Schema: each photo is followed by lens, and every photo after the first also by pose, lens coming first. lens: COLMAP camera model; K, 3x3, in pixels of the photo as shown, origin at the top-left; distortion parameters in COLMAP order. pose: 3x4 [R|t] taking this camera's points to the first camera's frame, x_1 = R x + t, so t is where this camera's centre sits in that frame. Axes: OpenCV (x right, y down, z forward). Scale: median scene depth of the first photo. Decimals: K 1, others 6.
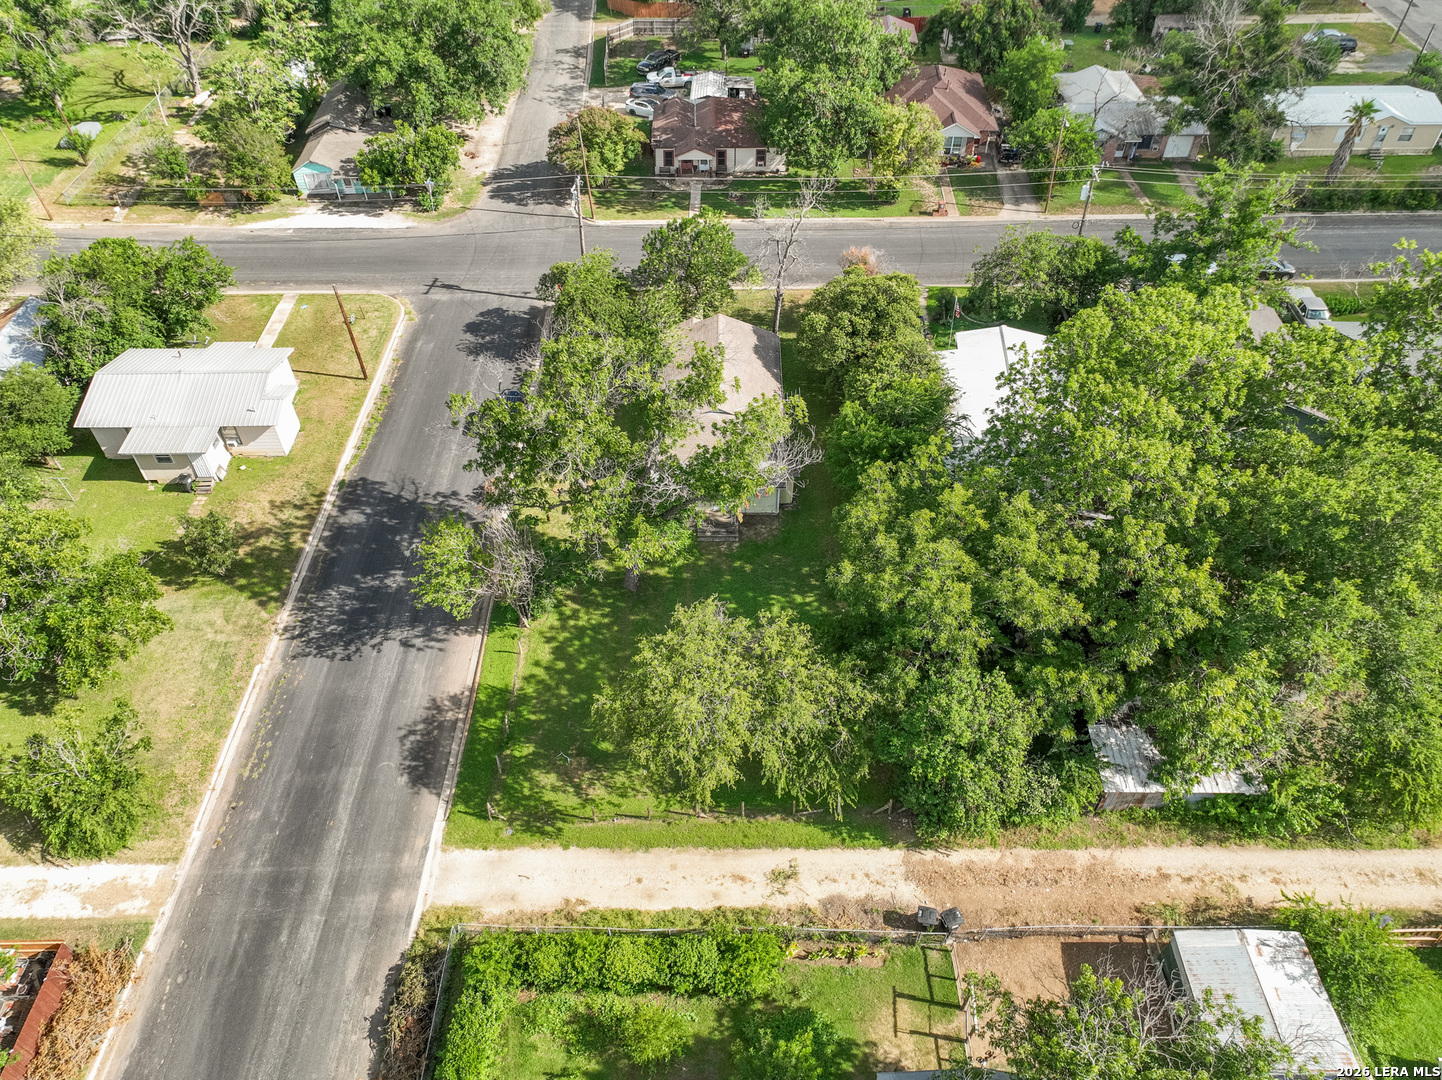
lens RADIAL K [[1013.6, 0, 721.1], [0, 1013.6, 541.6], [0, 0, 1]] dist [-0.008131, 0.024962]
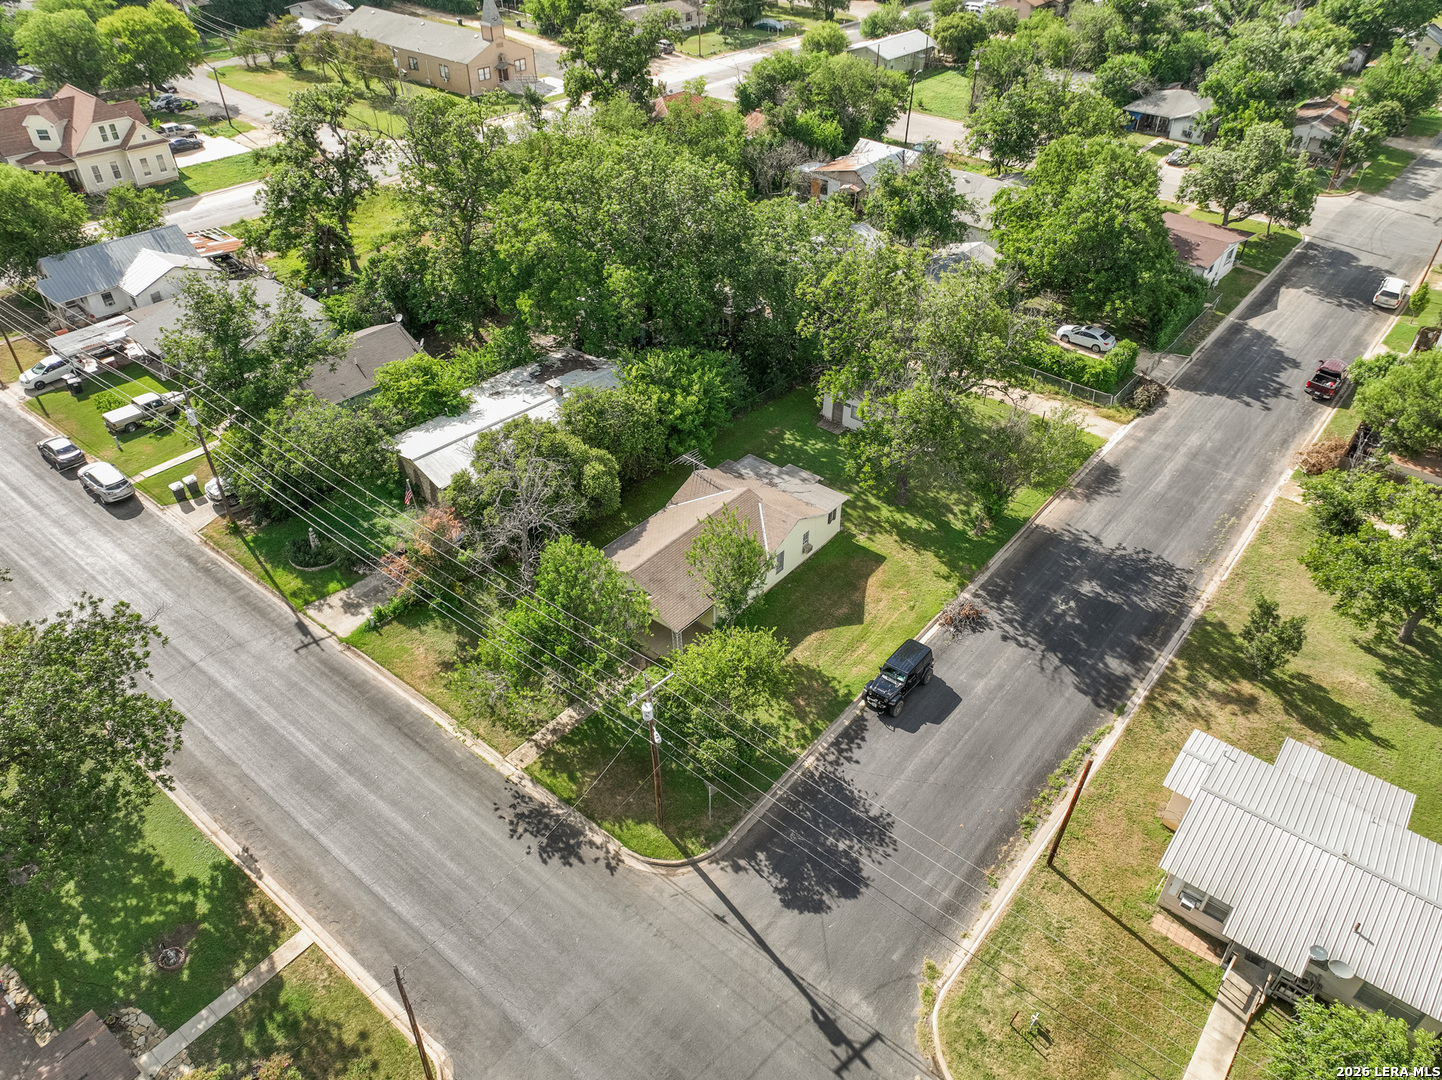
lens RADIAL K [[1013.6, 0, 719.0], [0, 1013.6, 543.4], [0, 0, 1]] dist [-0.008131, 0.024962]
pose [[-0.770901, -0.391293, 0.502594, -0.430978], [0.450180, 0.223503, 0.864514, -0.852018], [-0.450610, 0.892713, 0.003853, 0.909242]]
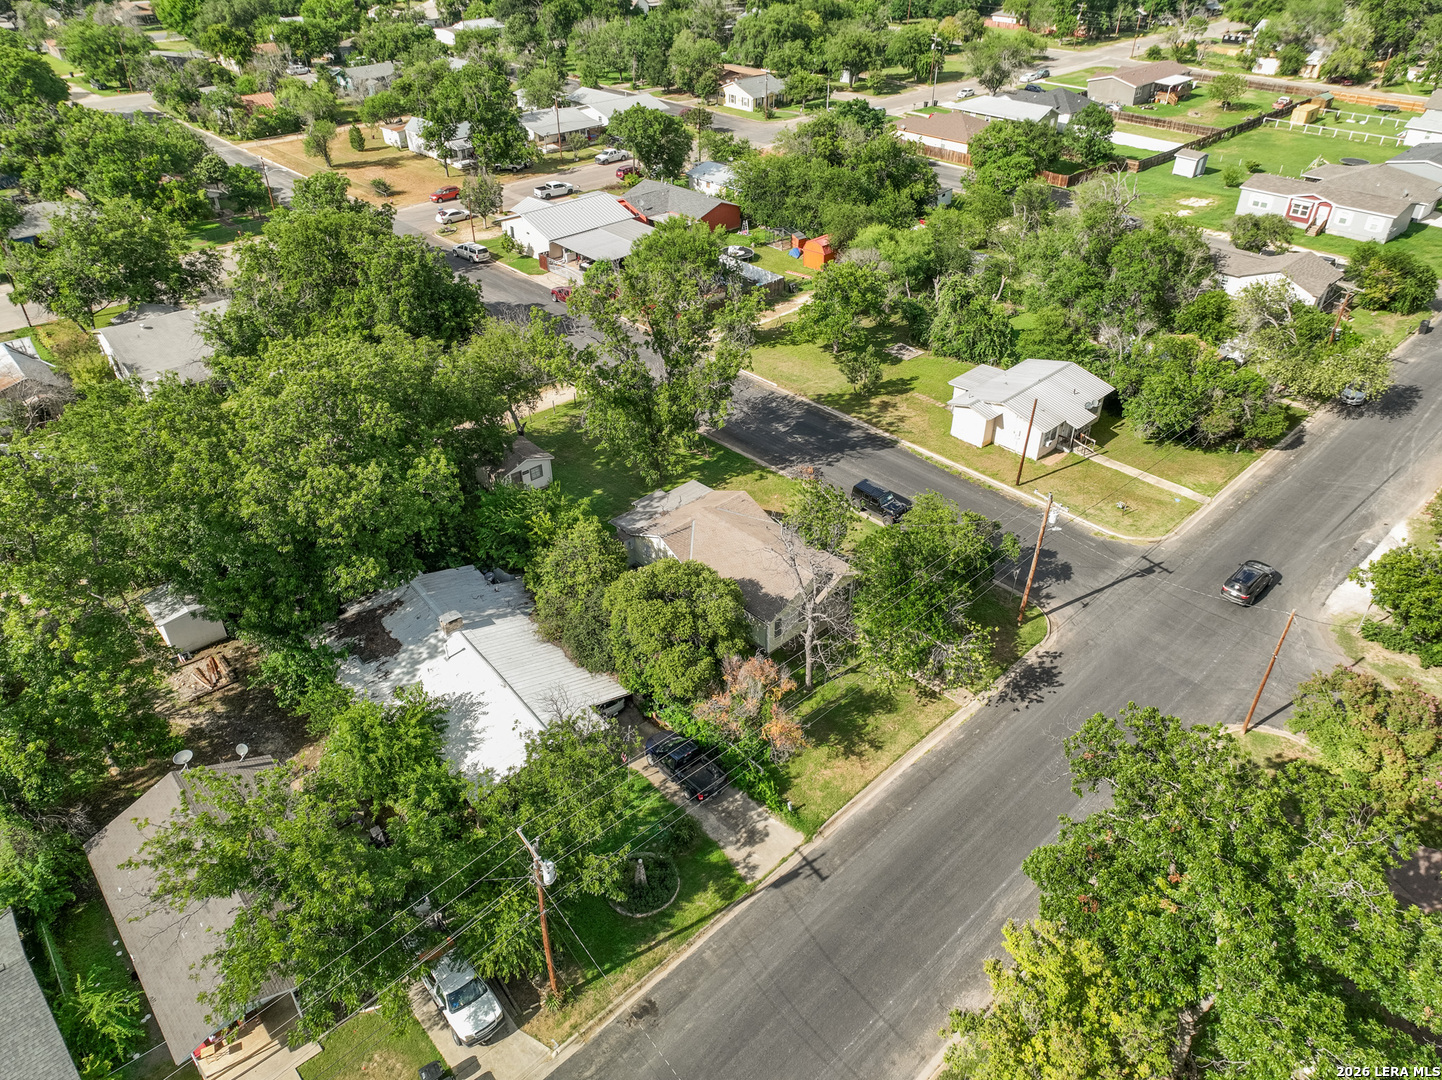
lens RADIAL K [[1013.6, 0, 722.1], [0, 1013.6, 541.4], [0, 0, 1]] dist [-0.008131, 0.024962]
pose [[-0.723670, 0.392814, -0.567449, 0.536253], [-0.485692, 0.294267, 0.823110, -0.897042], [0.490310, 0.871266, -0.022165, 0.917848]]
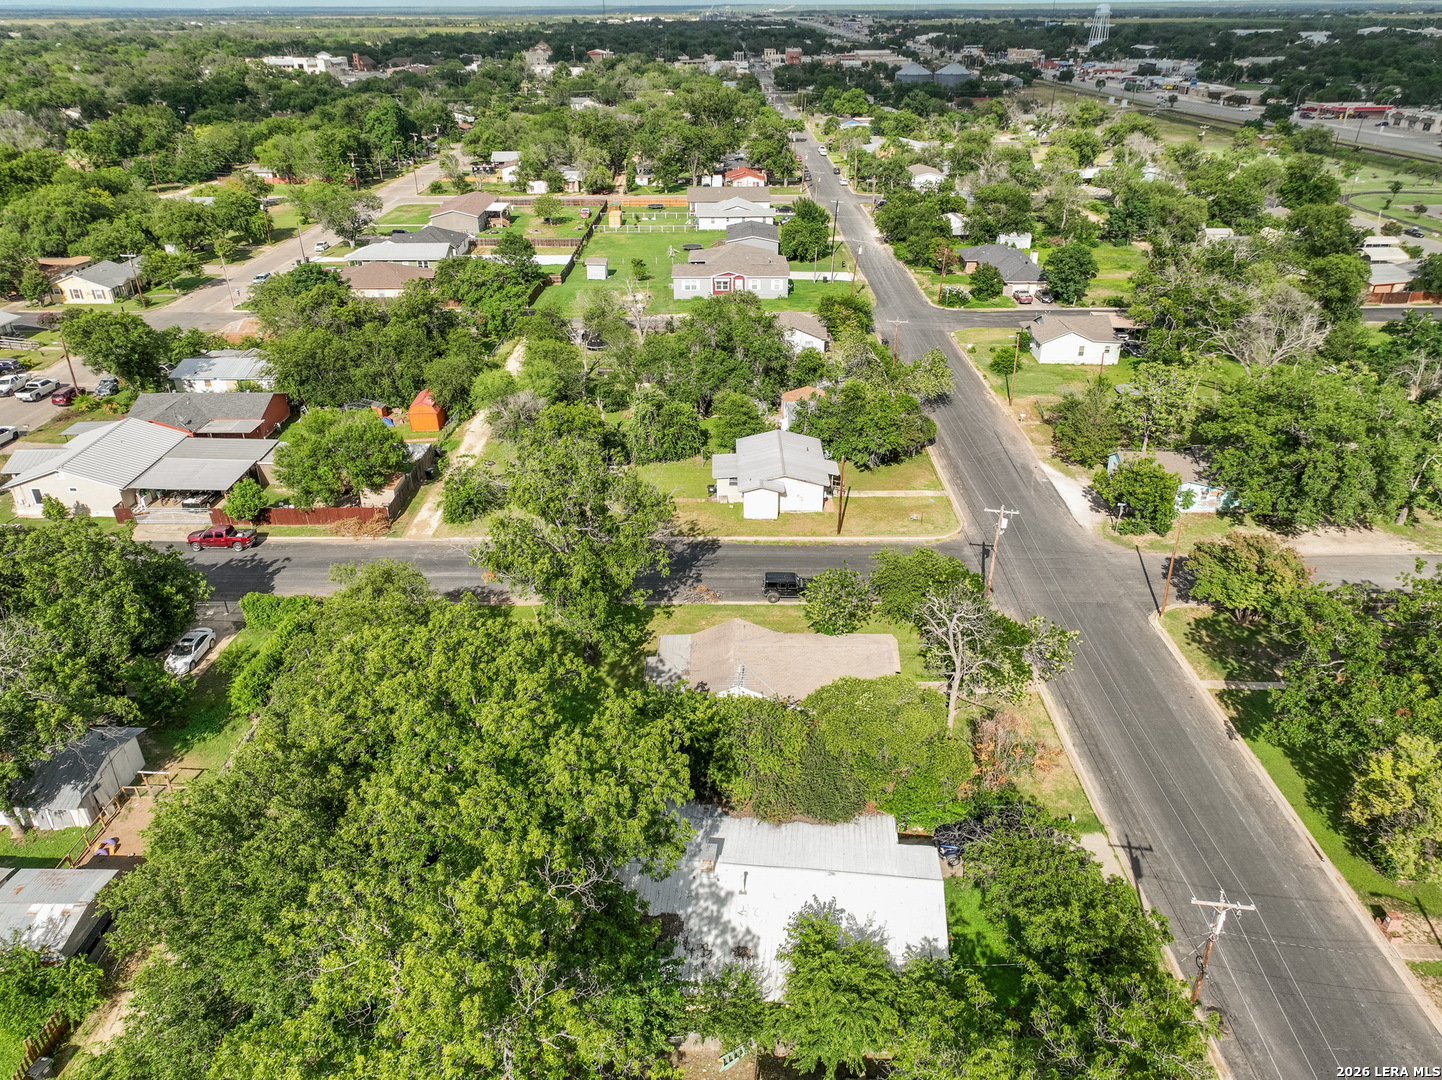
lens RADIAL K [[1013.6, 0, 715.9], [0, 1013.6, 537.2], [0, 0, 1]] dist [-0.008131, 0.024962]
pose [[-0.015489, 0.467176, -0.884029, 0.781205], [-0.700879, 0.625490, 0.342828, -0.486207], [0.713112, 0.624907, 0.317746, 0.486320]]
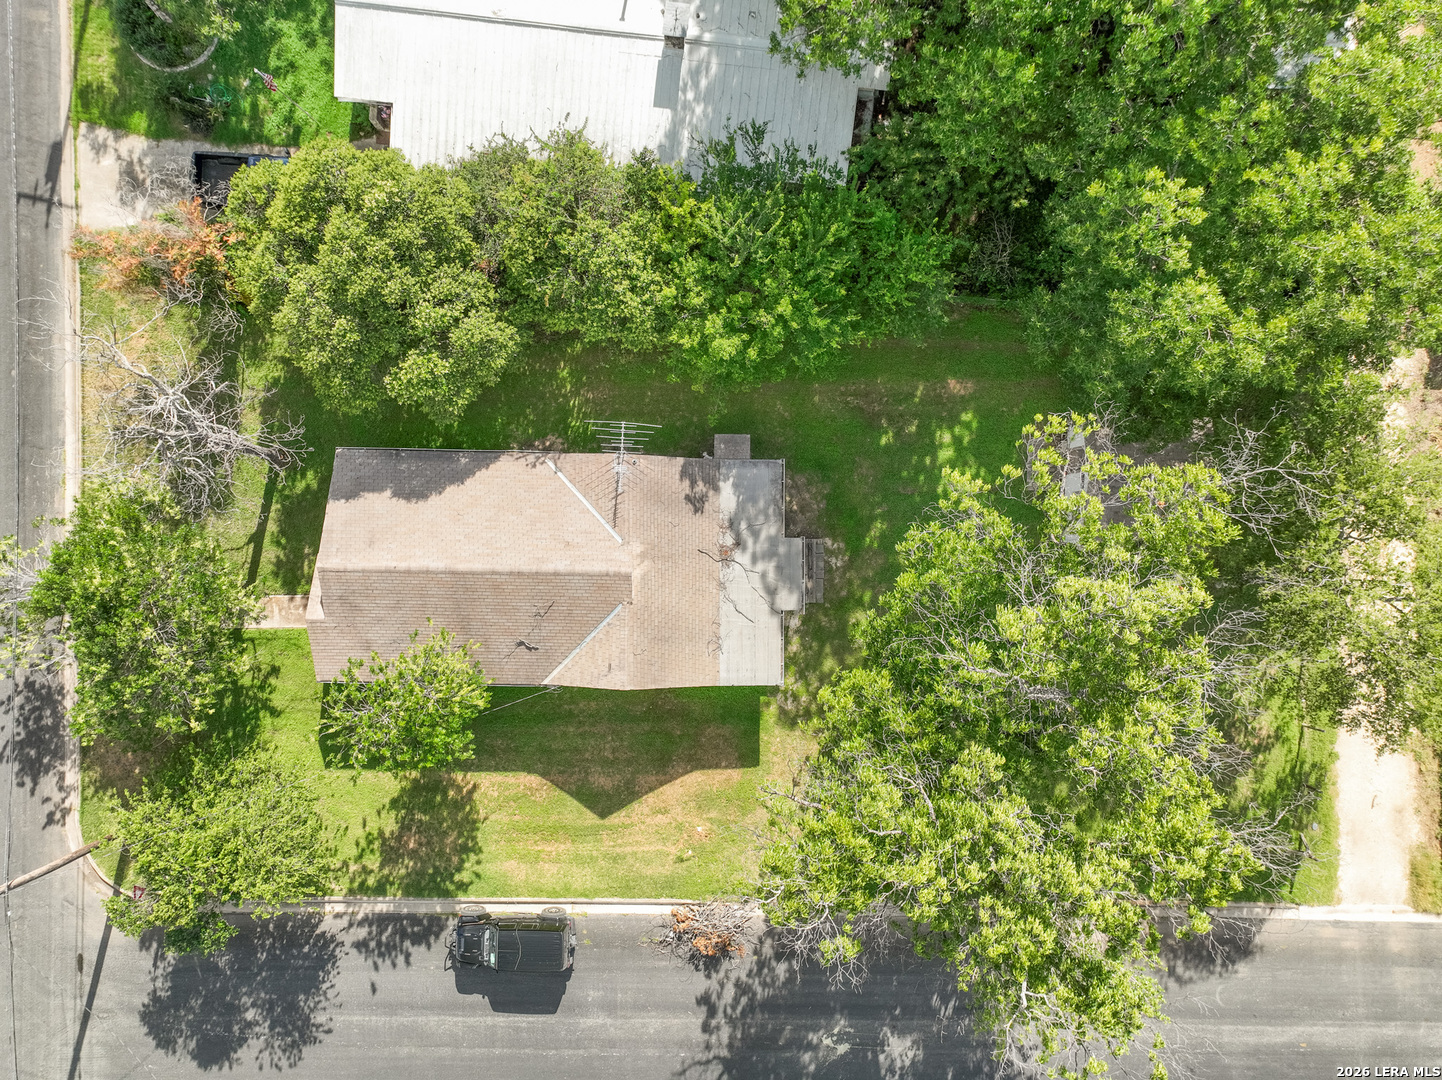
lens RADIAL K [[1013.6, 0, 733.6], [0, 1013.6, 538.6], [0, 0, 1]] dist [-0.008131, 0.024962]
pose [[0.011148, -0.999936, -0.001824, 0.015029], [0.700064, 0.006502, 0.714051, -0.416955], [-0.713993, -0.009237, 0.700092, 0.493360]]
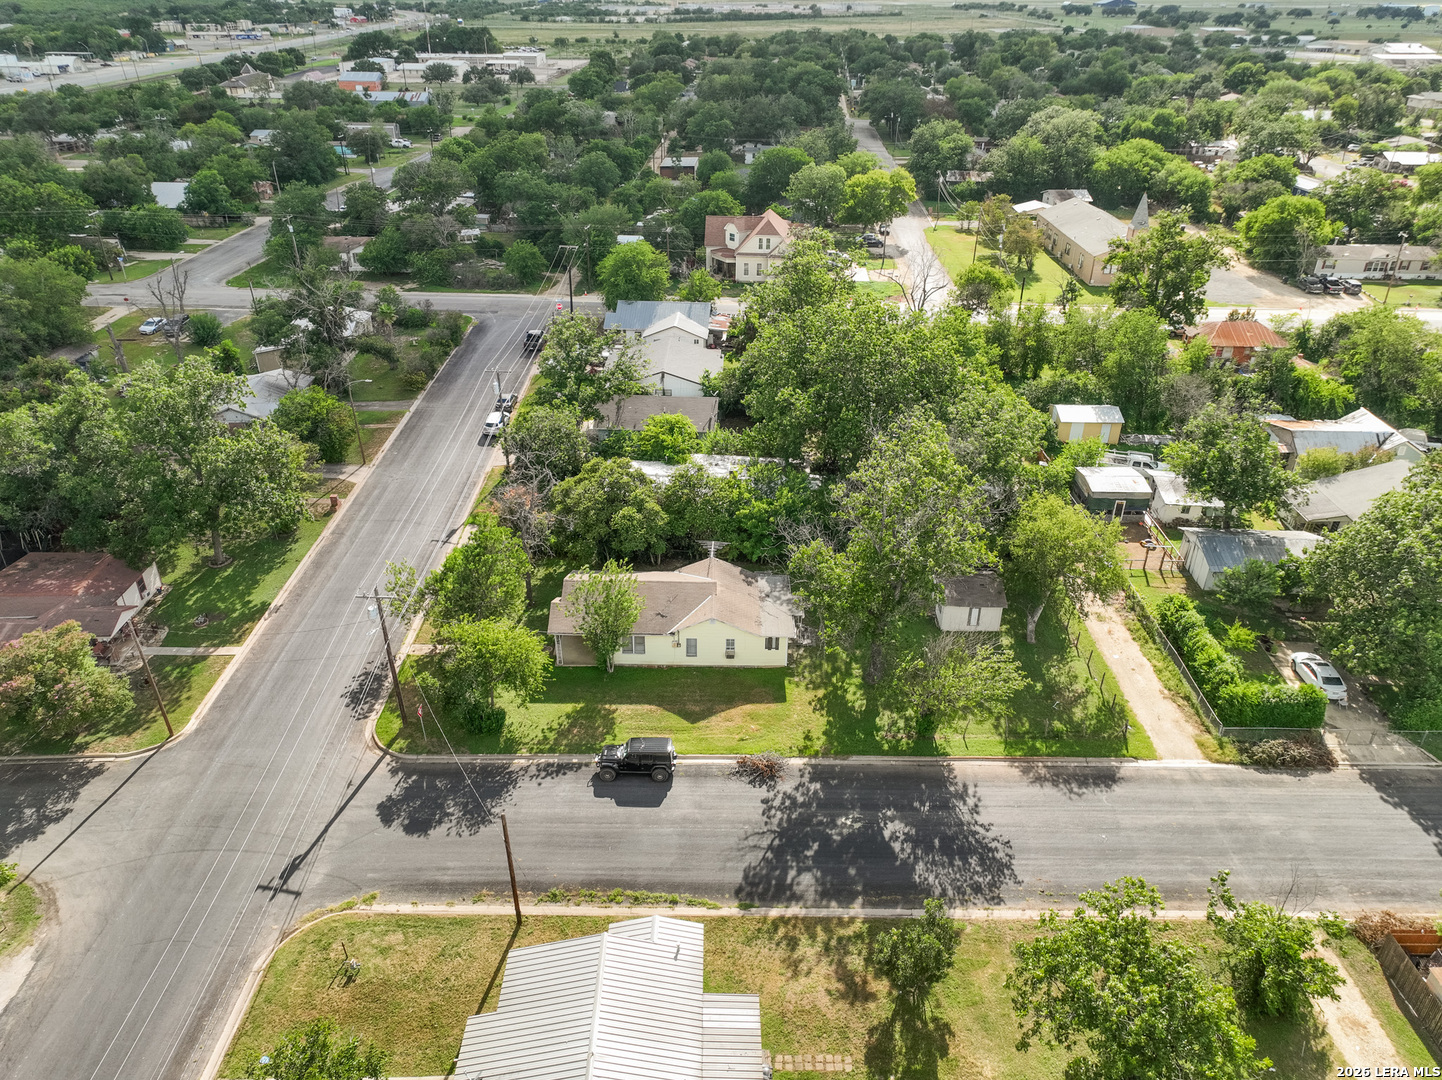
lens RADIAL K [[1013.6, 0, 720.6], [0, 1013.6, 543.1], [0, 0, 1]] dist [-0.008131, 0.024962]
pose [[0.003744, -0.482286, 0.876006, -0.830465], [0.699584, 0.627214, 0.342323, -0.464290], [-0.714540, 0.611558, 0.339748, 0.505931]]
